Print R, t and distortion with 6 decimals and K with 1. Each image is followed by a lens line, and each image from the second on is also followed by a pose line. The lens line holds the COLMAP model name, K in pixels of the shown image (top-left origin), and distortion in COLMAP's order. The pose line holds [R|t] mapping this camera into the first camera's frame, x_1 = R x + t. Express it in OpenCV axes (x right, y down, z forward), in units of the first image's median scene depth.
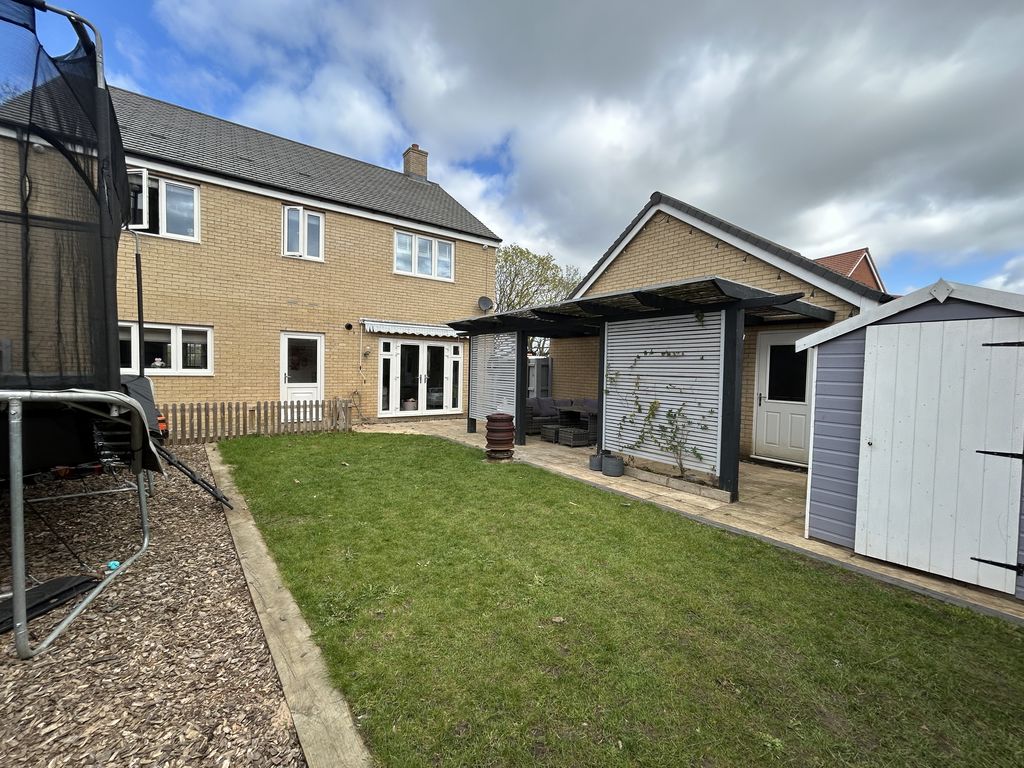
lens RADIAL K [[410.6, 0, 514.6], [0, 410.6, 383.6], [0, 0, 1]] dist [0.000073, -0.000050]
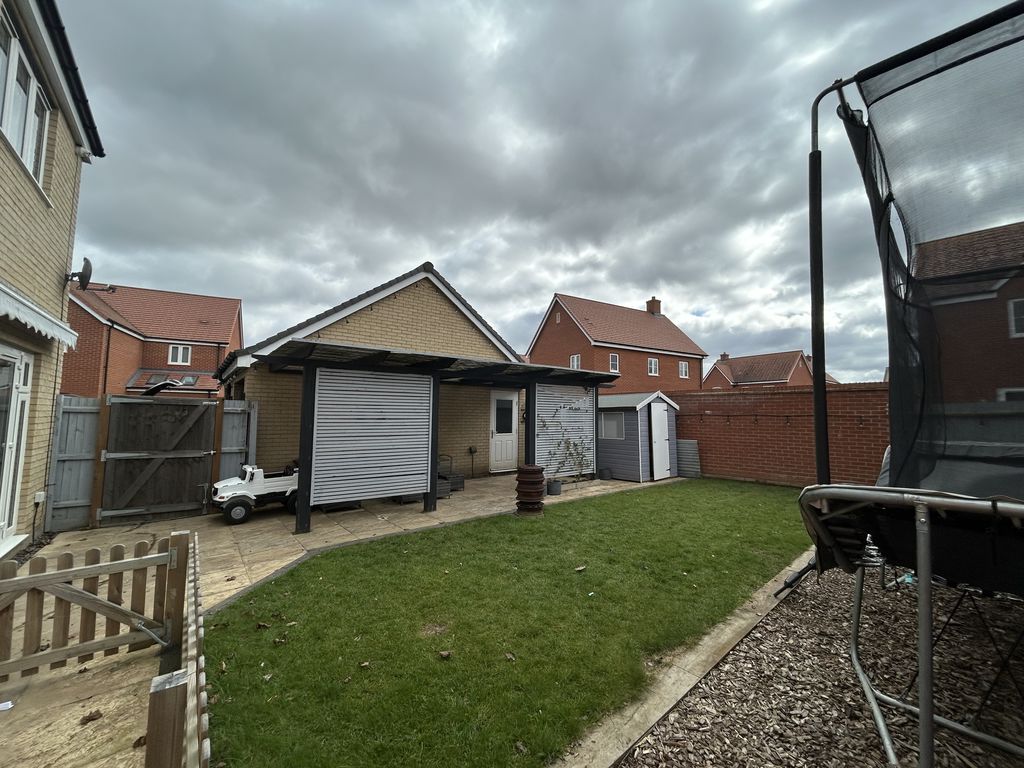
lens RADIAL K [[410.6, 0, 514.6], [0, 410.6, 383.6], [0, 0, 1]] dist [0.000073, -0.000050]
pose [[-0.039240, 0.046087, 0.998166, -1.107393], [0.029204, 0.998562, -0.044957, -0.090758], [-0.998803, 0.027387, -0.040530, 1.122489]]
